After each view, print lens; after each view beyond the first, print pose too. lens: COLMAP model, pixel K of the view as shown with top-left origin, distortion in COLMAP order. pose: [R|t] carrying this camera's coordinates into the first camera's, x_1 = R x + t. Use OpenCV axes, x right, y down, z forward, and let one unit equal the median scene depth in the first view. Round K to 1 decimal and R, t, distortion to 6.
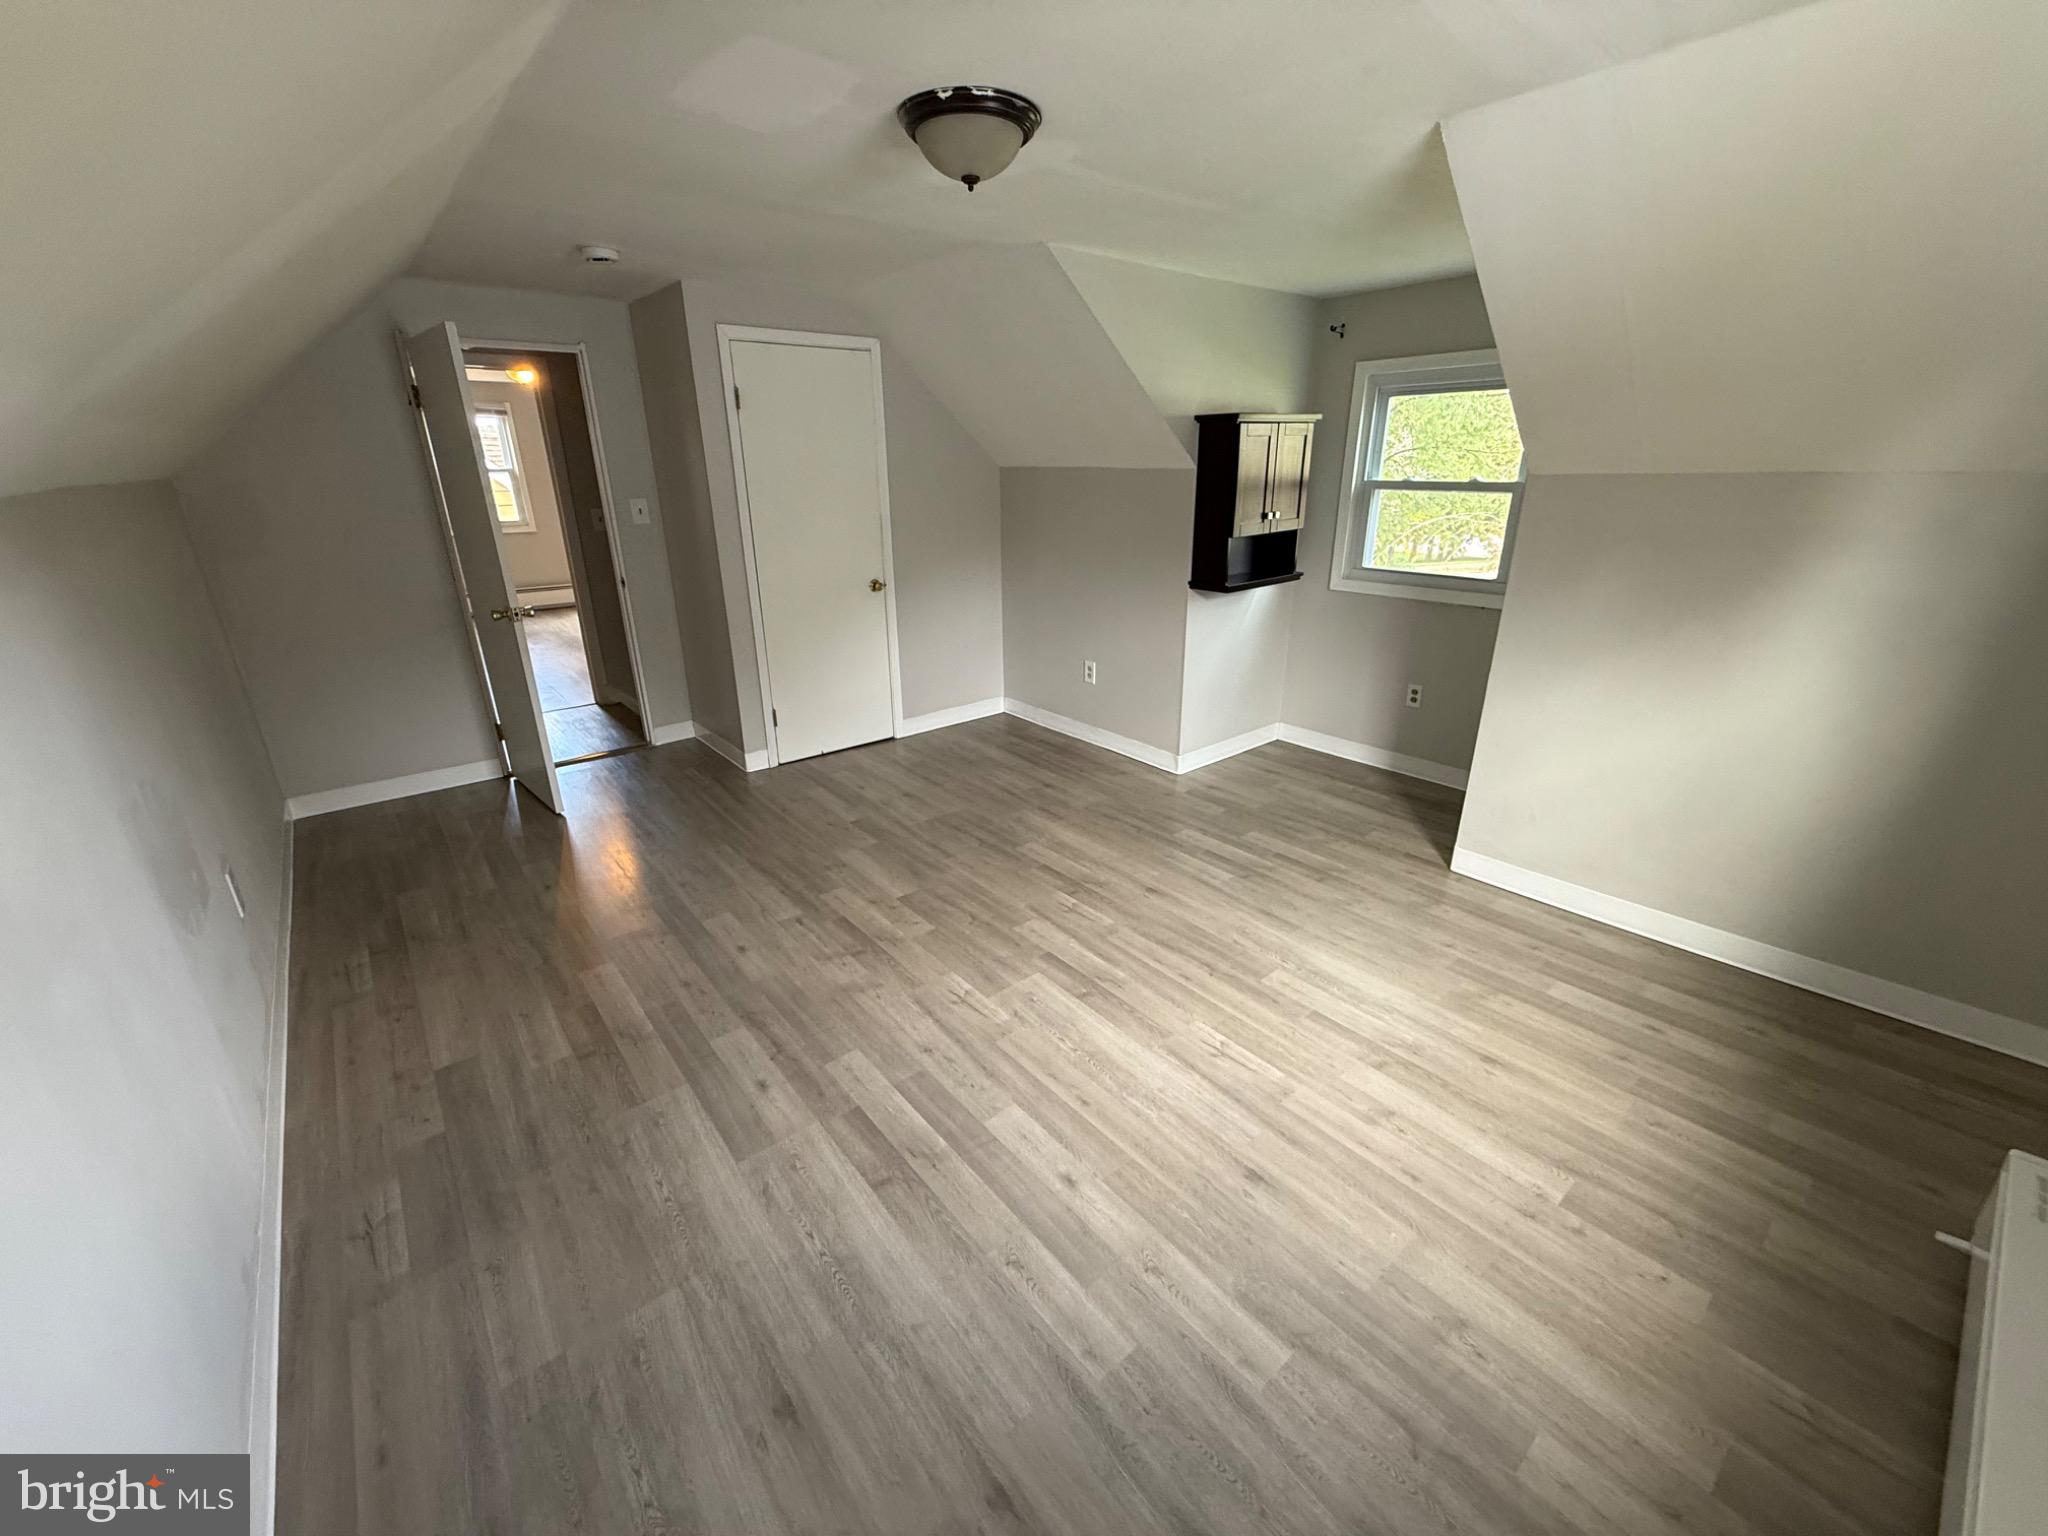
lens RADIAL K [[815.3, 0, 1020.5], [0, 815.3, 766.7], [0, 0, 1]] dist [-0.000083, -0.000163]
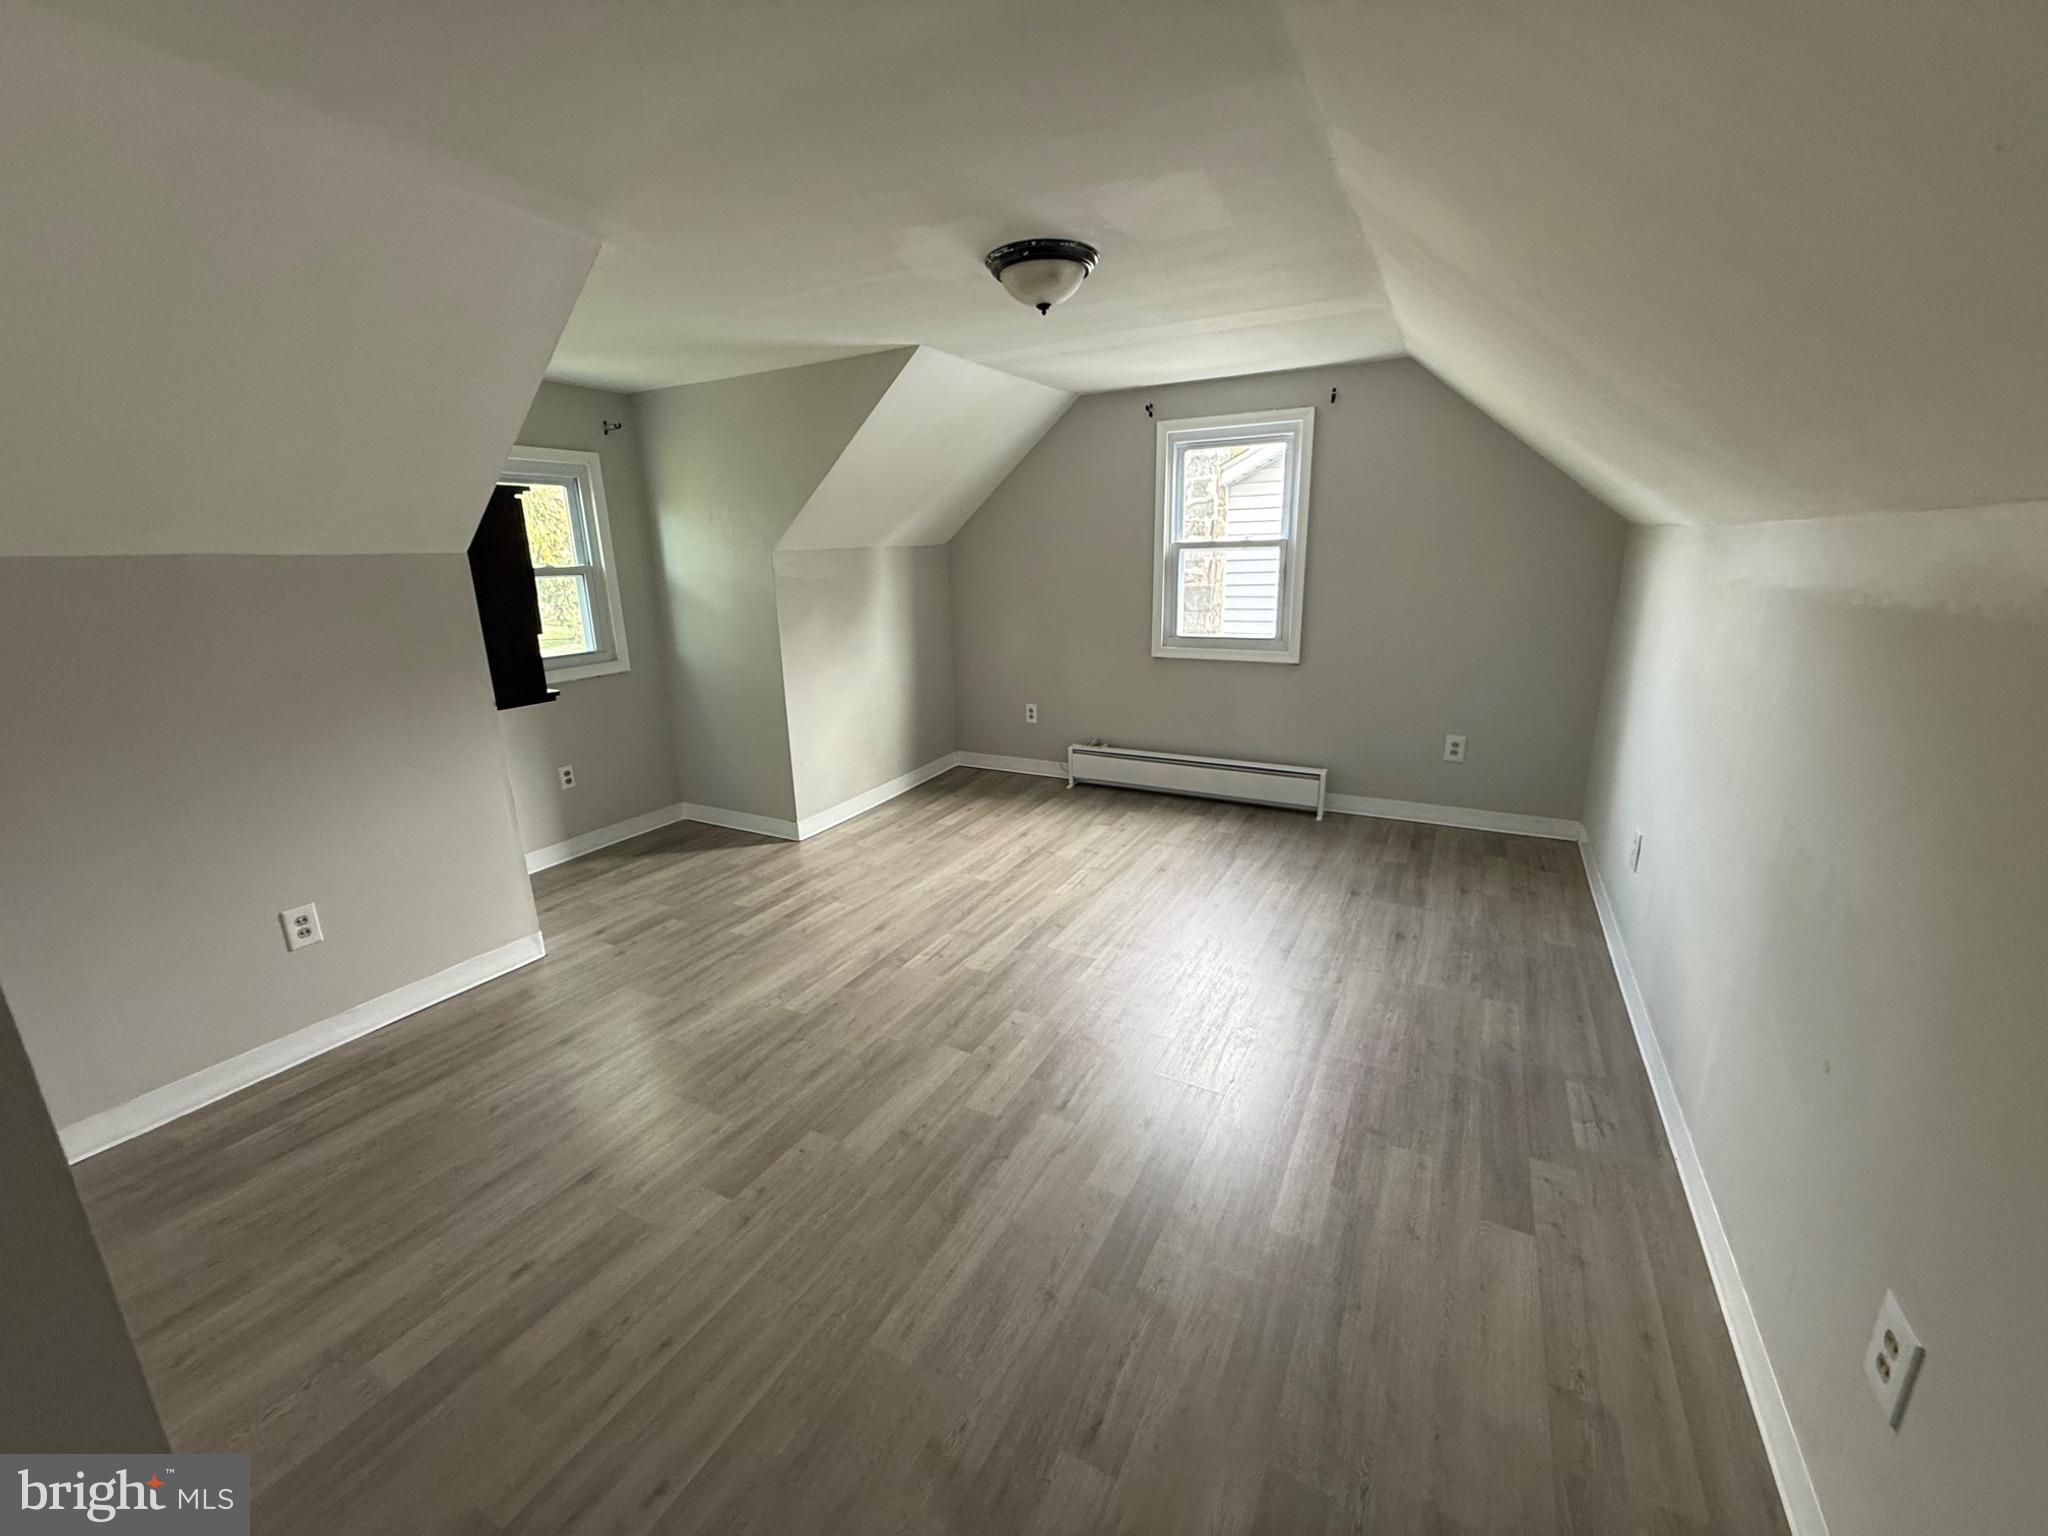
lens RADIAL K [[815.3, 0, 1020.5], [0, 815.3, 766.7], [0, 0, 1]] dist [-0.000083, -0.000163]
pose [[-0.373009, -0.224799, 0.900183, -0.884977], [0.351169, 0.863824, 0.361233, -0.378720], [-0.858804, 0.450859, -0.243272, 1.094840]]
